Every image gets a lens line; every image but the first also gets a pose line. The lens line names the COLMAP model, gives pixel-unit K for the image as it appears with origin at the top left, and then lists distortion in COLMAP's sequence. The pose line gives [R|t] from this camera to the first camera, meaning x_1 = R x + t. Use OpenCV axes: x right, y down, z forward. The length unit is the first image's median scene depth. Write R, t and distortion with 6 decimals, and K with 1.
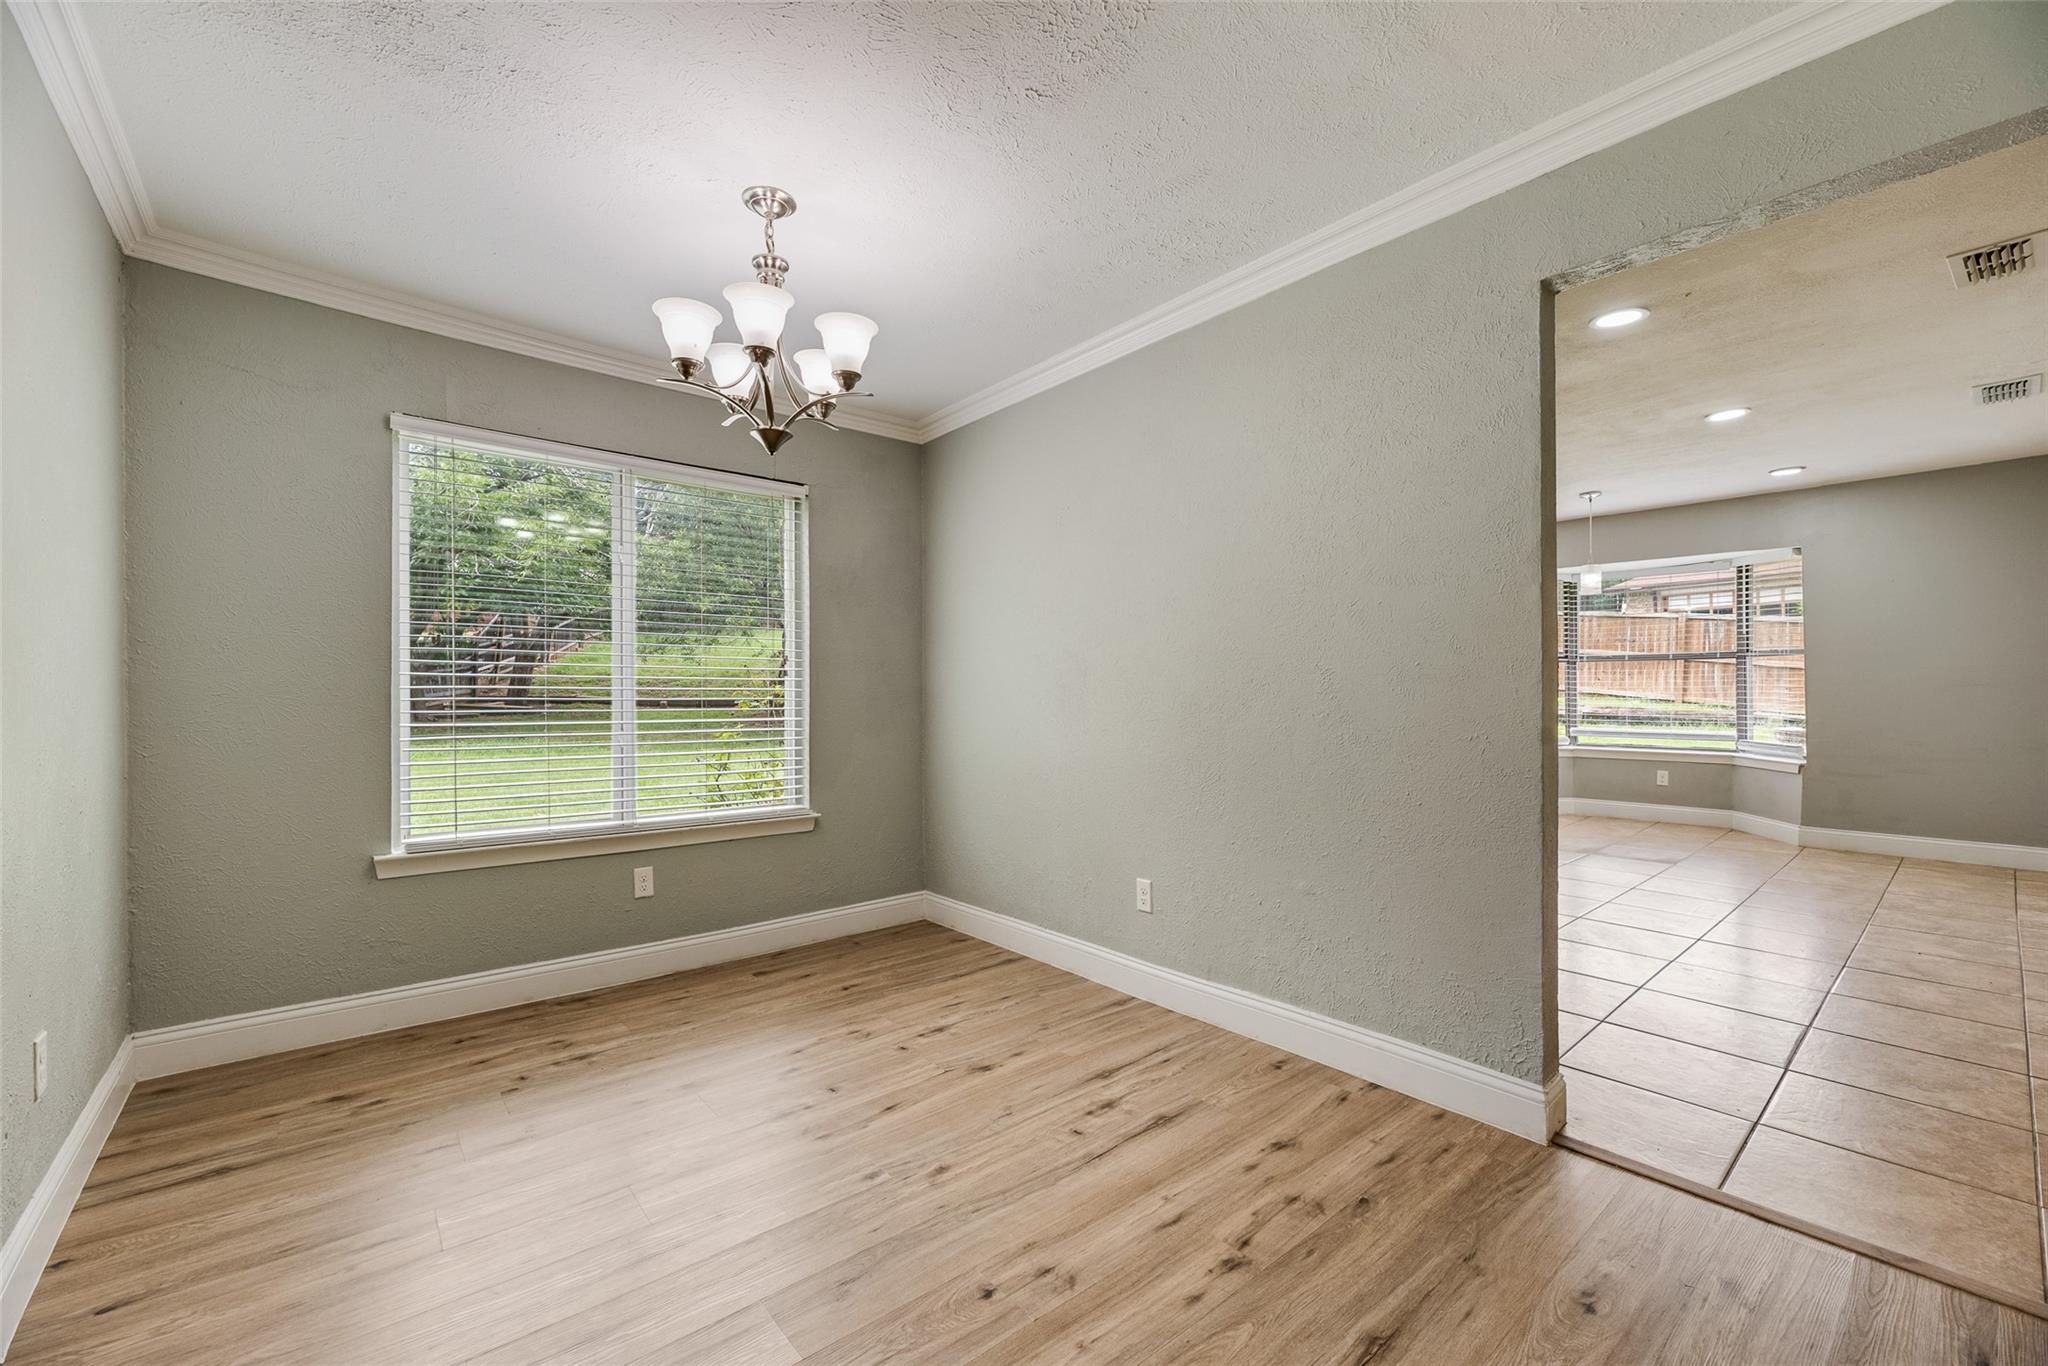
lens RADIAL K [[824.7, 0, 1016.9], [0, 824.7, 691.4], [0, 0, 1]] dist [-0.000110, -0.000321]
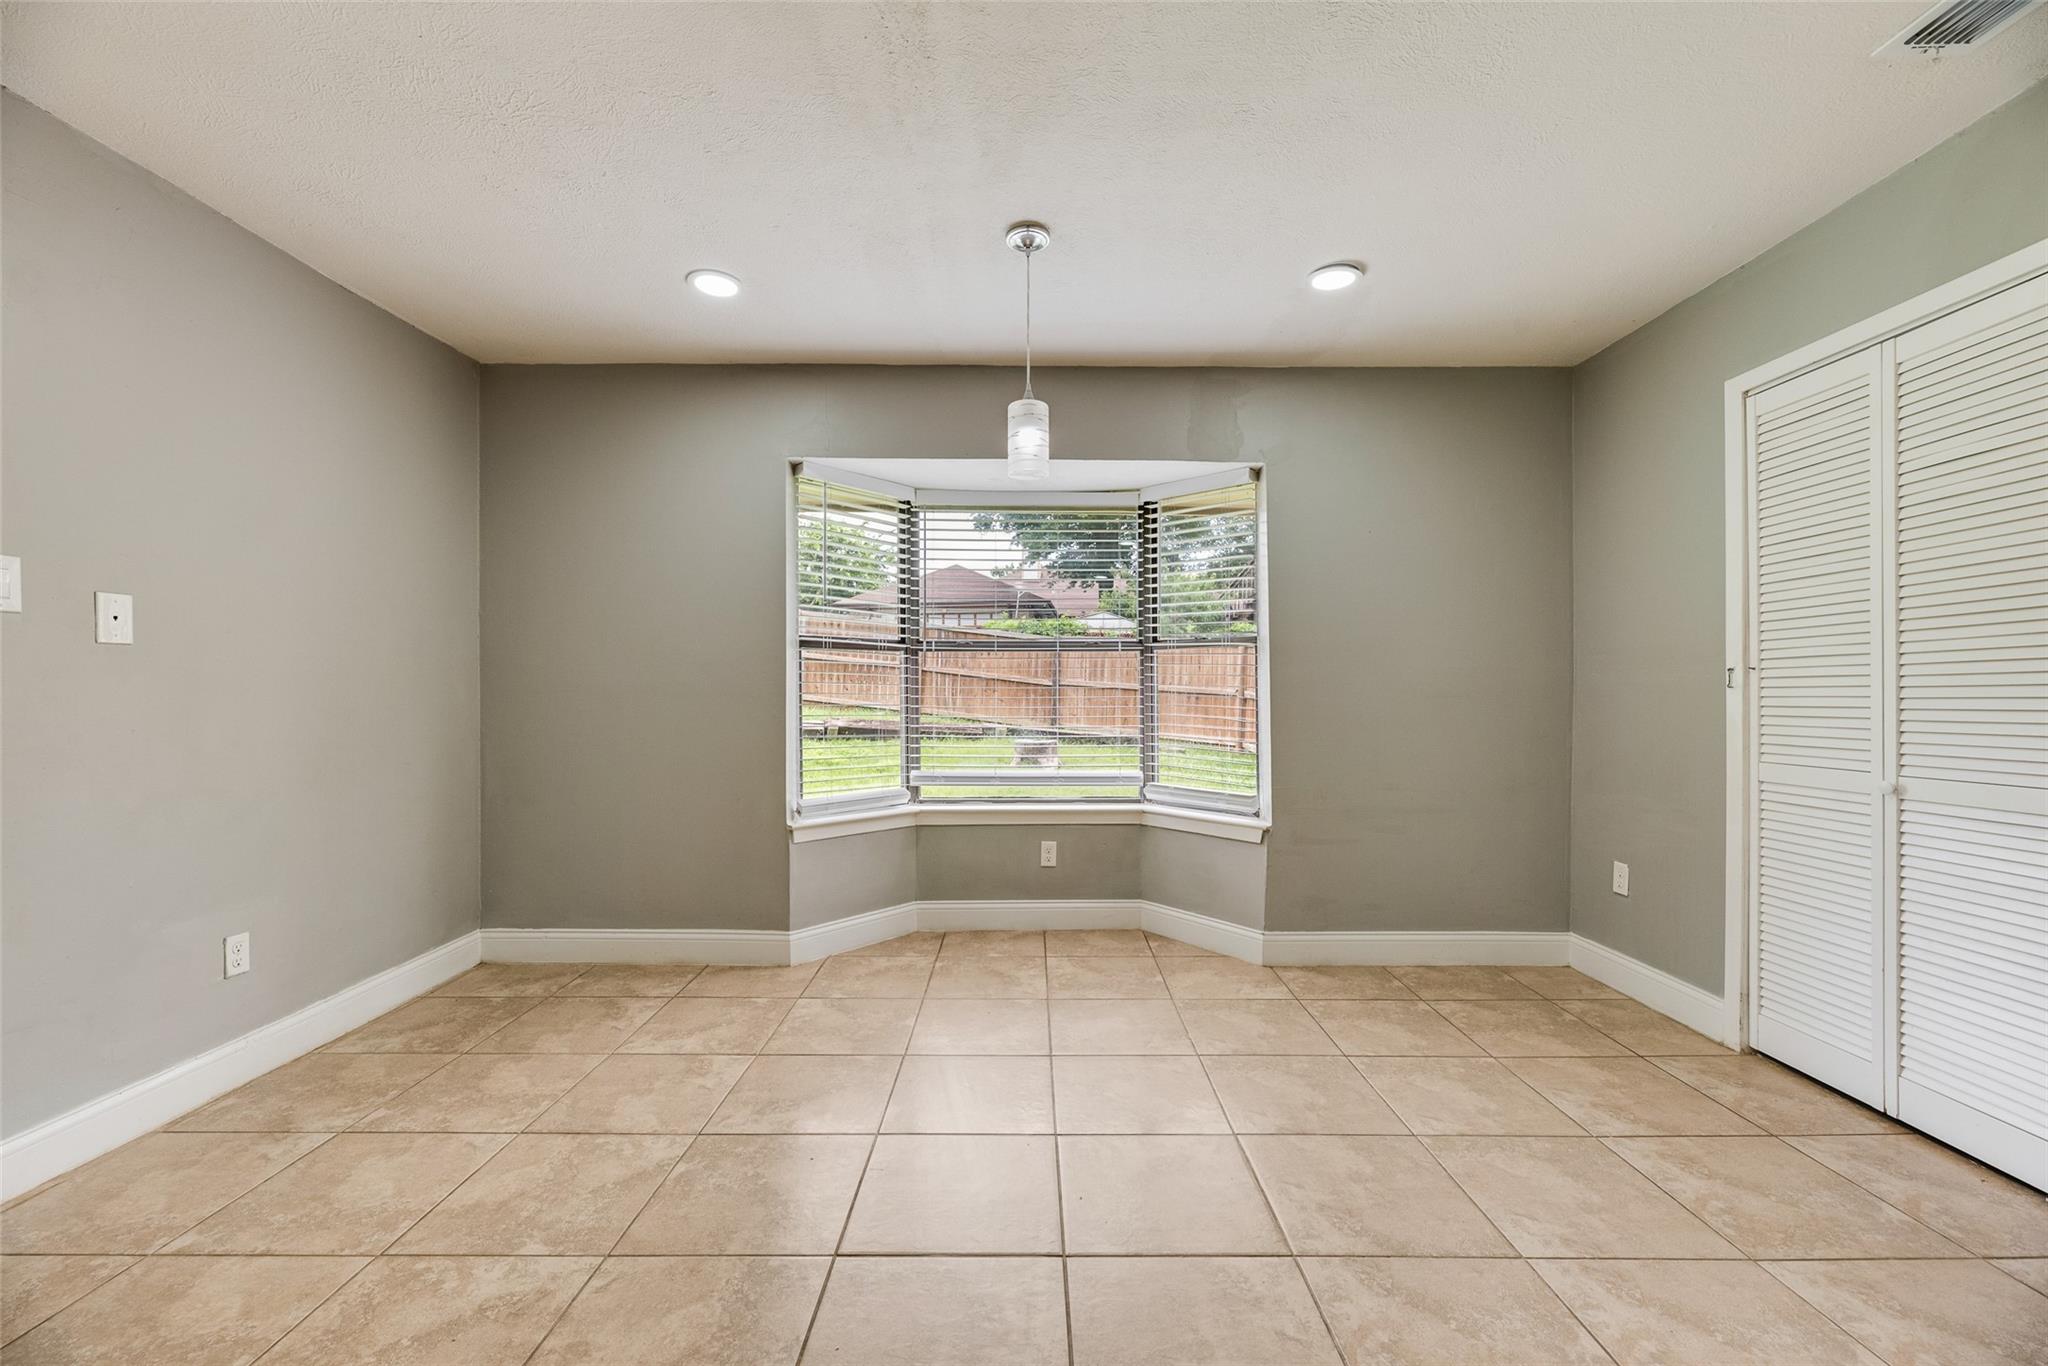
lens RADIAL K [[824.7, 0, 1022.8], [0, 824.7, 691.7], [0, 0, 1]] dist [-0.000110, -0.000321]
pose [[0.645788, 0.016525, 0.763338, 0.349713], [-0.001259, 0.999787, -0.020579, 0.003248], [-0.763516, 0.012328, 0.645671, 0.683128]]
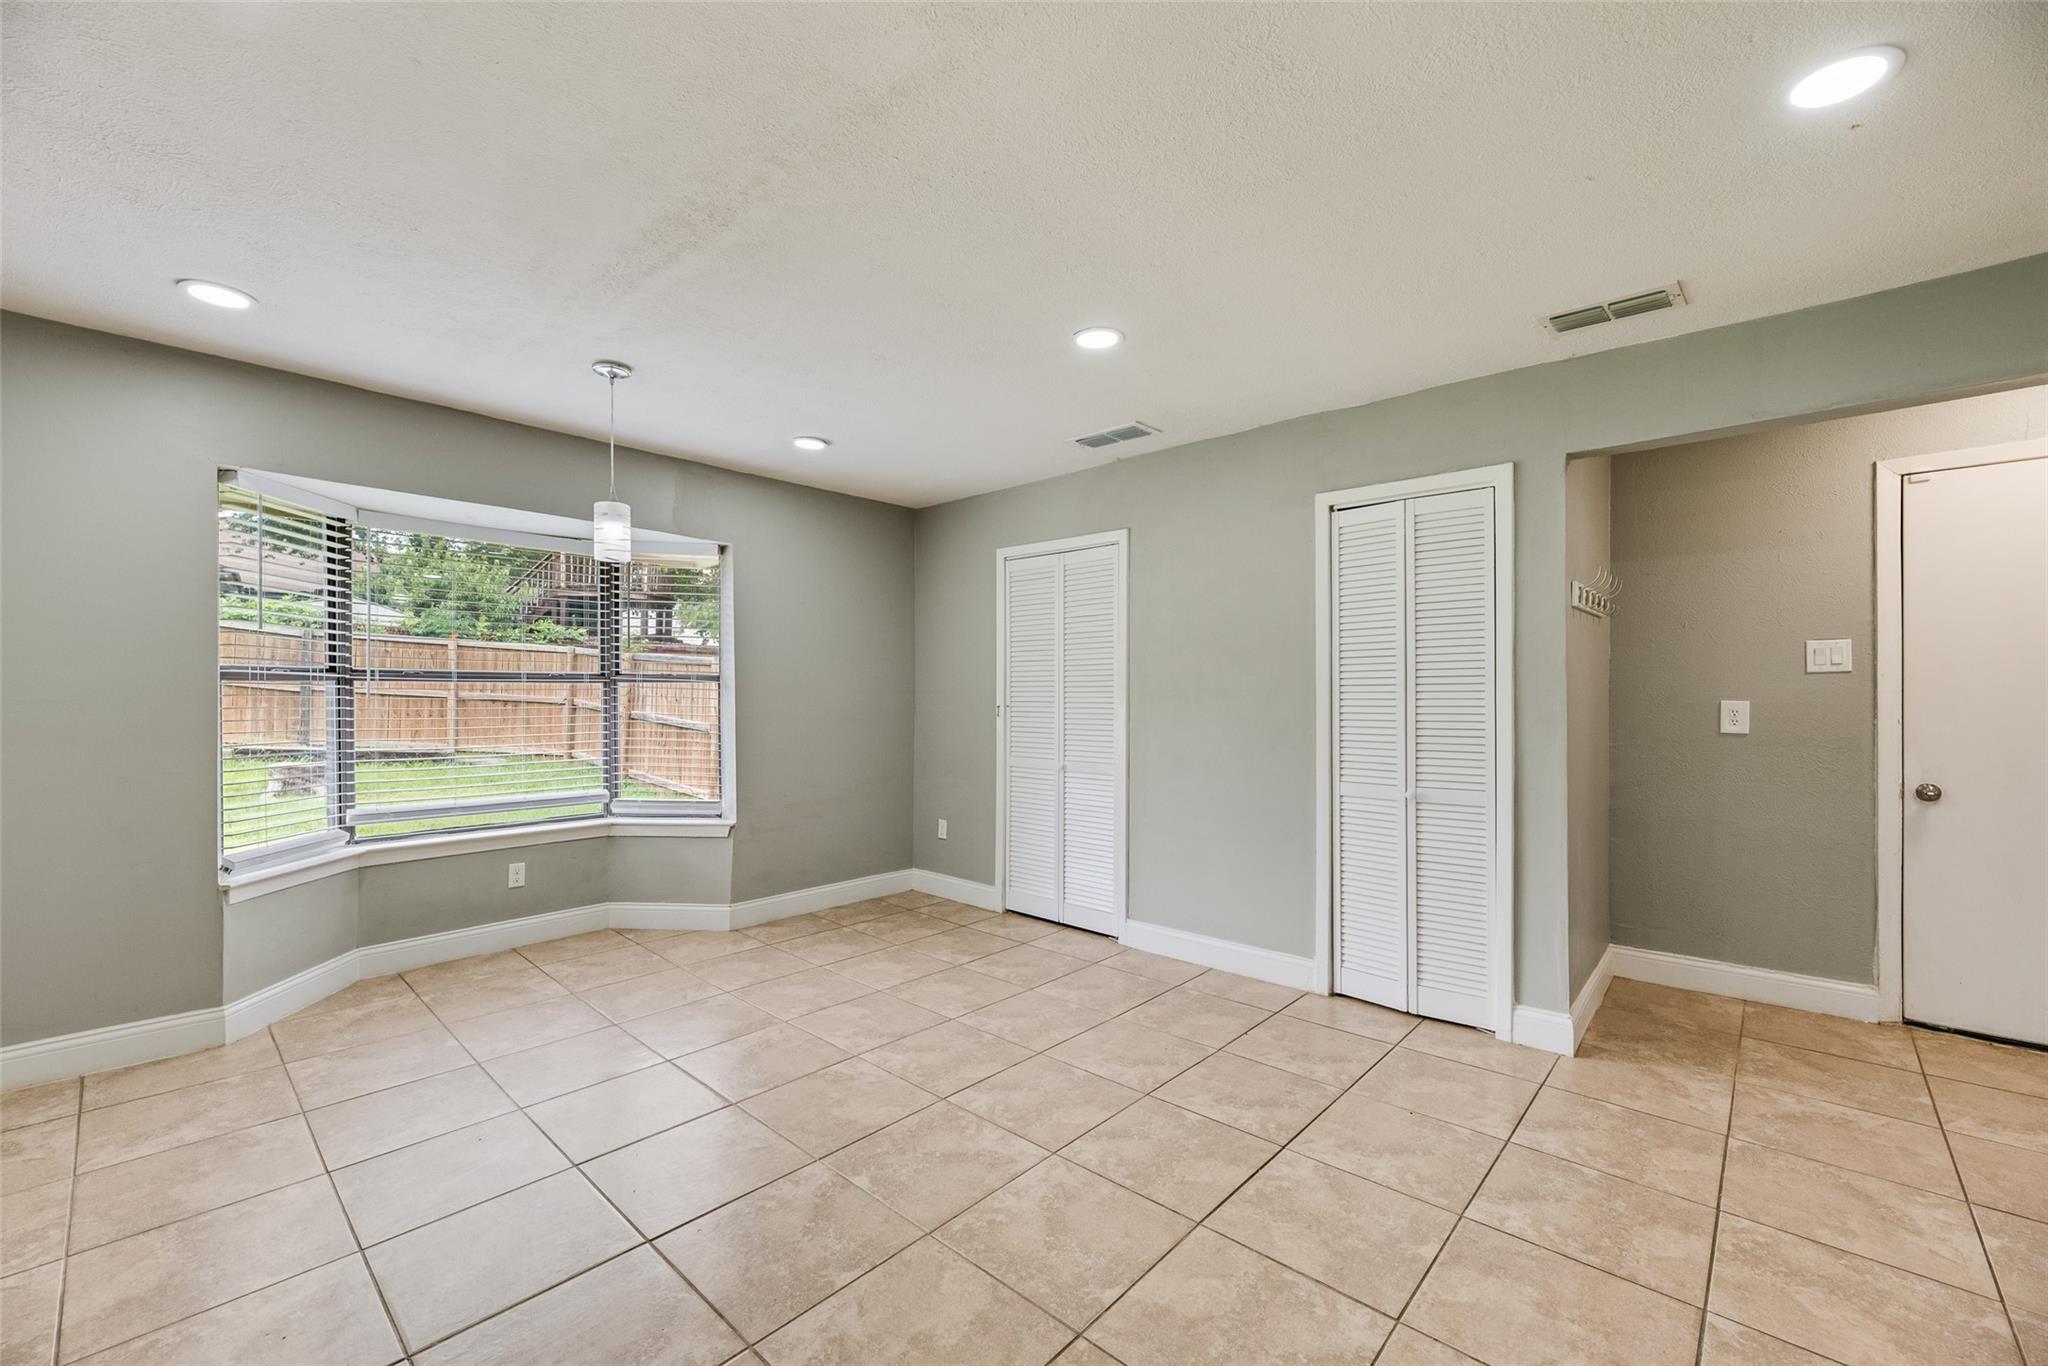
lens RADIAL K [[824.7, 0, 1030.2], [0, 824.7, 689.3], [0, 0, 1]] dist [-0.000110, -0.000321]
pose [[-0.132366, 0.018154, 0.991035, 0.131929], [0.010283, 0.999804, -0.016942, -0.019976], [-0.991148, 0.007948, -0.132526, 0.752013]]
